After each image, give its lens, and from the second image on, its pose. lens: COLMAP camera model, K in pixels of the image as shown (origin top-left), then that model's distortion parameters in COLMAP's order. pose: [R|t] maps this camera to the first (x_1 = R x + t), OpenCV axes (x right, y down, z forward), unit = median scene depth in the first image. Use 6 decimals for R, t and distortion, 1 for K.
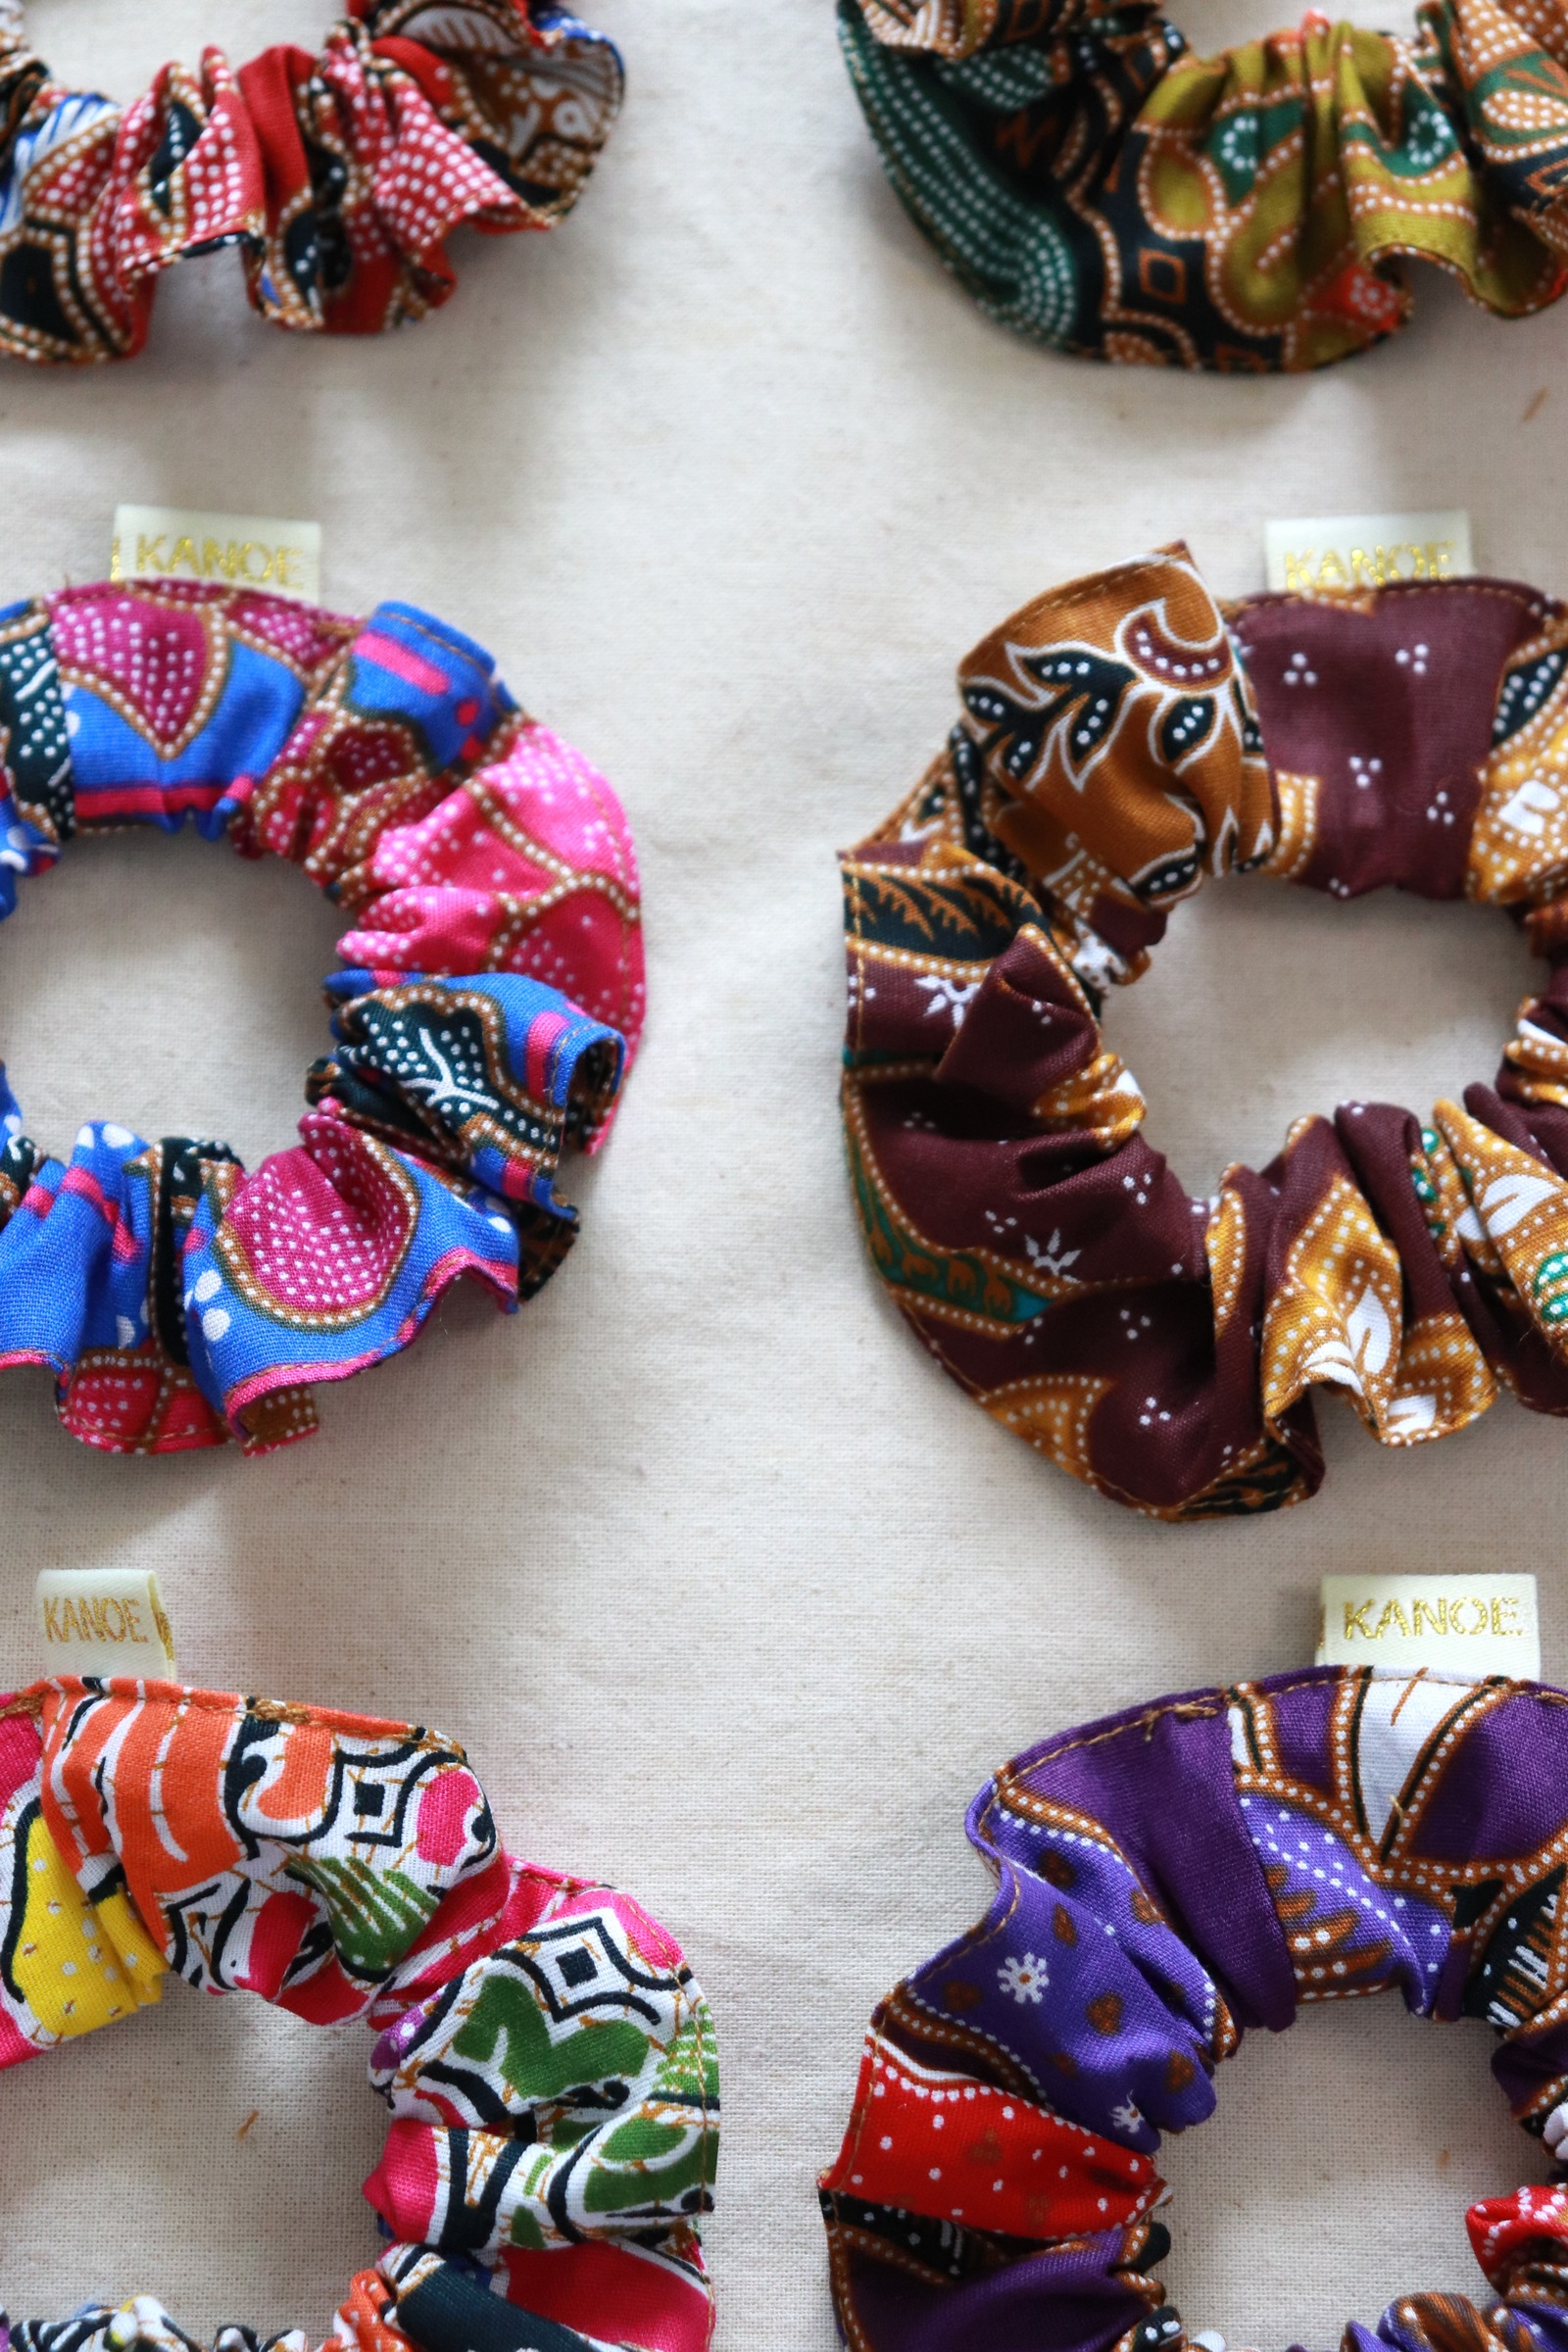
lens RADIAL K [[5555.0, 0, 780.6], [0, 5555.0, 1185.6], [0, 0, 1]] dist [0.287532, 0.000000]
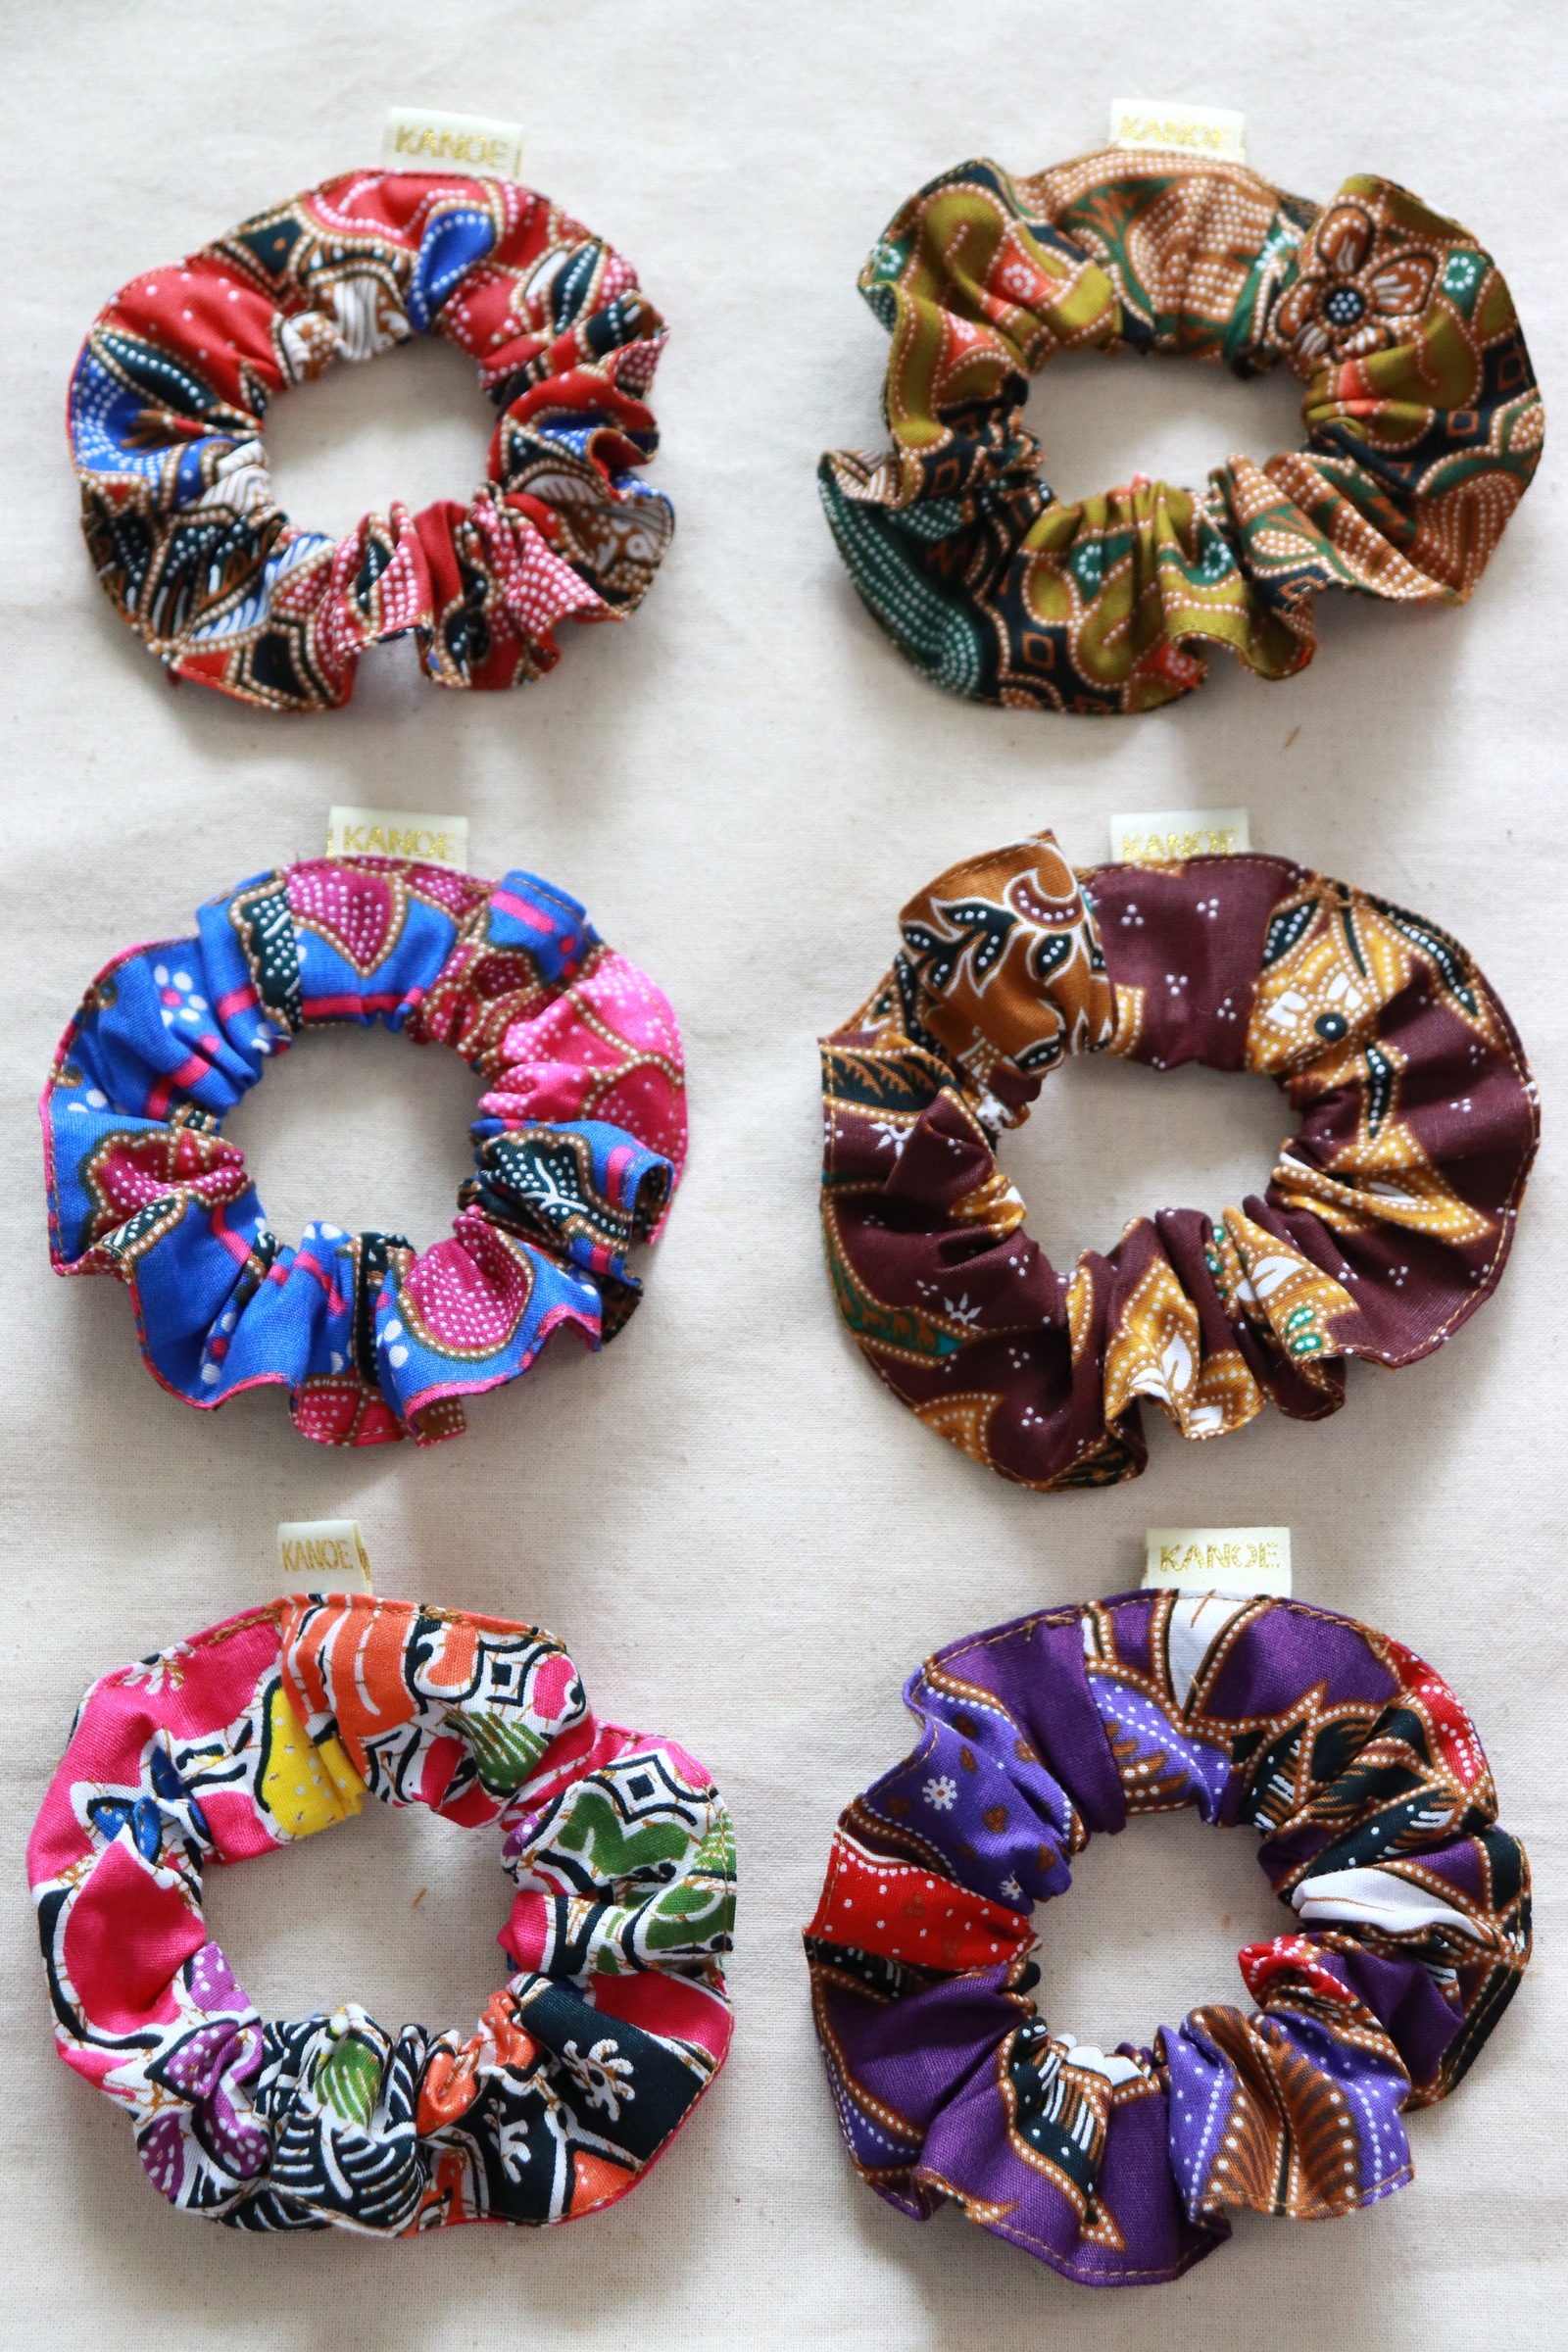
lens RADIAL K [[4810.5, 0, 784.8], [0, 4810.5, 1164.2], [0, 0, 1]] dist [0.172645, 0.000000]
pose [[0.999965, -0.001023, -0.008243, 0.012164], [0.000739, 0.999412, -0.034274, 0.017252], [0.008274, 0.034266, 0.999378, -0.277914]]
